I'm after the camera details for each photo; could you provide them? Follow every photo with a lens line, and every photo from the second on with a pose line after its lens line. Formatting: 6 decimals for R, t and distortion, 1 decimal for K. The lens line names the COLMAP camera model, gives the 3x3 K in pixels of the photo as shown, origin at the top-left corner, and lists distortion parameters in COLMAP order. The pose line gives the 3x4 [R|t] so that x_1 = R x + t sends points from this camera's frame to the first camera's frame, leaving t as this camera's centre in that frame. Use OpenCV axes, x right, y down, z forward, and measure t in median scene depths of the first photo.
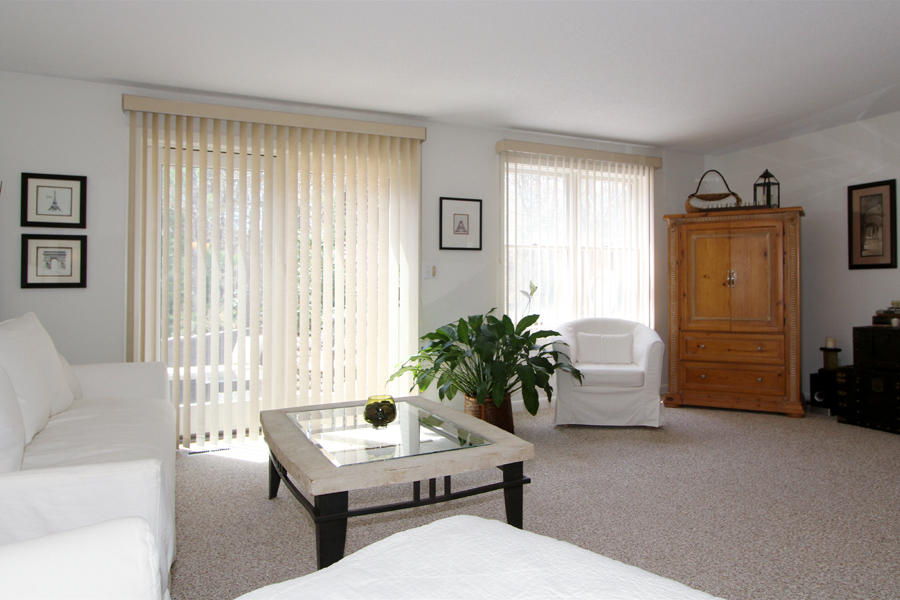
lens RADIAL K [[557.0, 0, 450.0], [0, 557.0, 300.0], [0, 0, 1]] dist [-0.003060, -0.001430]
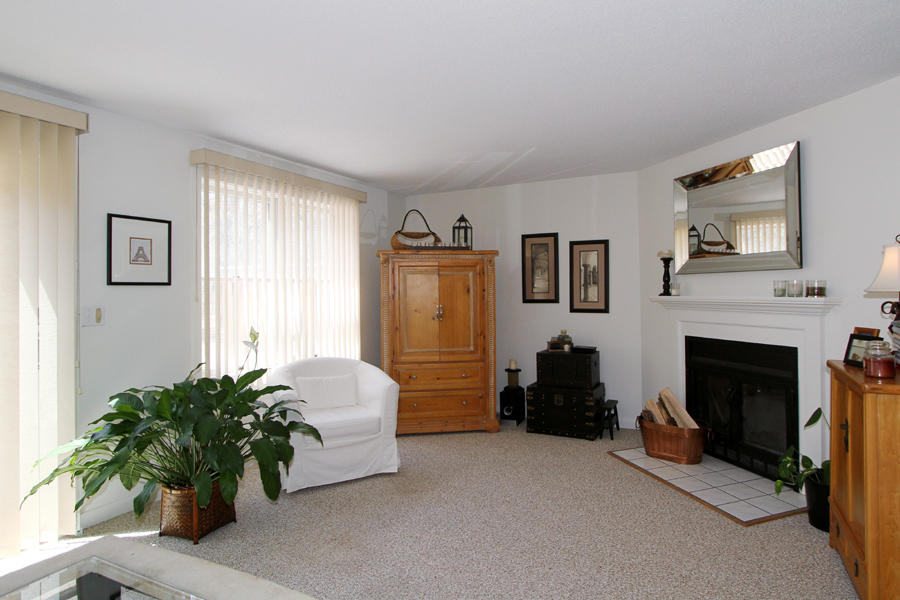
lens RADIAL K [[491.6, 0, 450.0], [0, 491.6, 300.0], [0, 0, 1]] dist [-0.004687, -0.000032]
pose [[0.786870, -0.020686, 0.616772, -0.068176], [0.034504, 0.999349, -0.010503, -0.054244], [-0.616154, 0.029545, 0.787072, 0.245842]]
